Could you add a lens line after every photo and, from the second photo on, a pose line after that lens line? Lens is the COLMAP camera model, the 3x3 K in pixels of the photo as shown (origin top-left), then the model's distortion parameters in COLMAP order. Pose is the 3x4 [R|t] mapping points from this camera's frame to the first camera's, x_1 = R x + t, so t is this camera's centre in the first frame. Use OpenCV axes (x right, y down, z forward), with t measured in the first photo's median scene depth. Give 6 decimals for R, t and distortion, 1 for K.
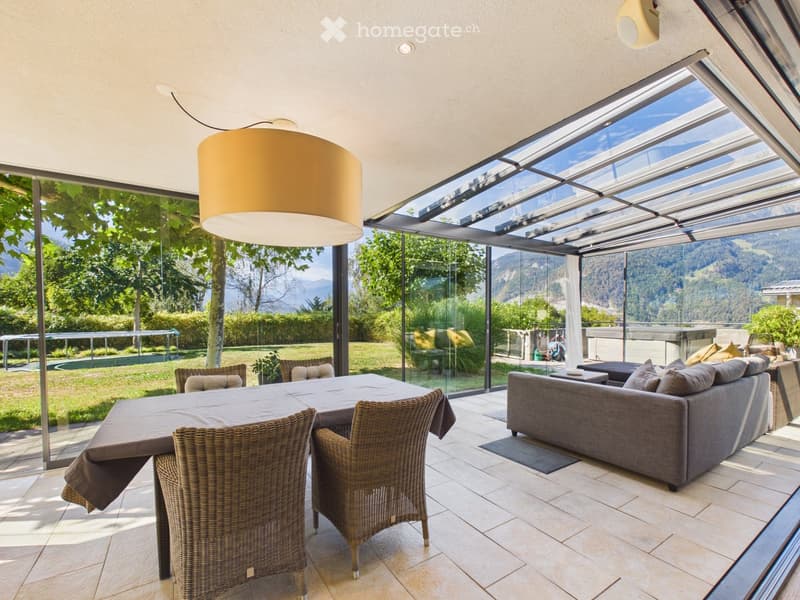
lens RADIAL K [[351.4, 0, 401.3], [0, 351.4, 323.8], [0, 0, 1]] dist [0.001378, -0.000341]
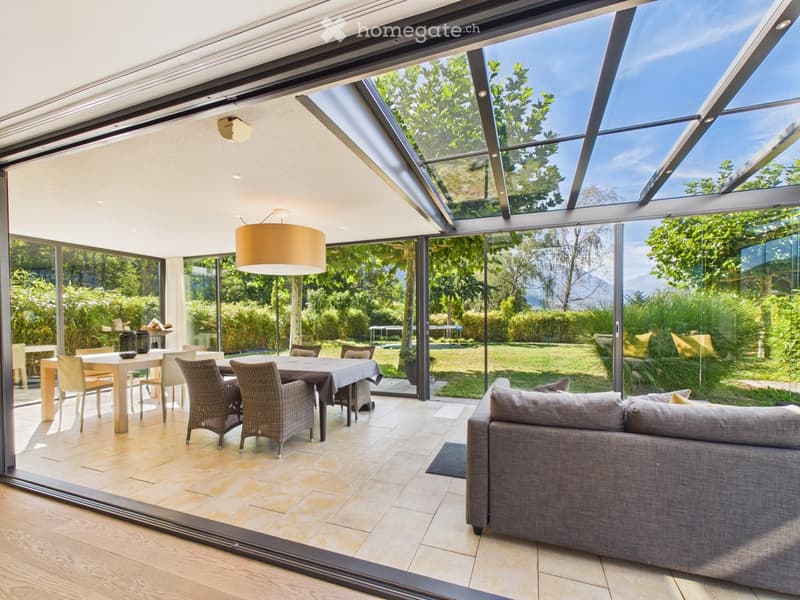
lens RADIAL K [[351.4, 0, 401.3], [0, 351.4, 323.8], [0, 0, 1]] dist [0.001378, -0.000341]
pose [[0.596410, 0.019085, -0.802453, 0.388014], [-0.012865, 0.999816, 0.014217, -0.007255], [0.802577, 0.001845, 0.596546, 0.105461]]
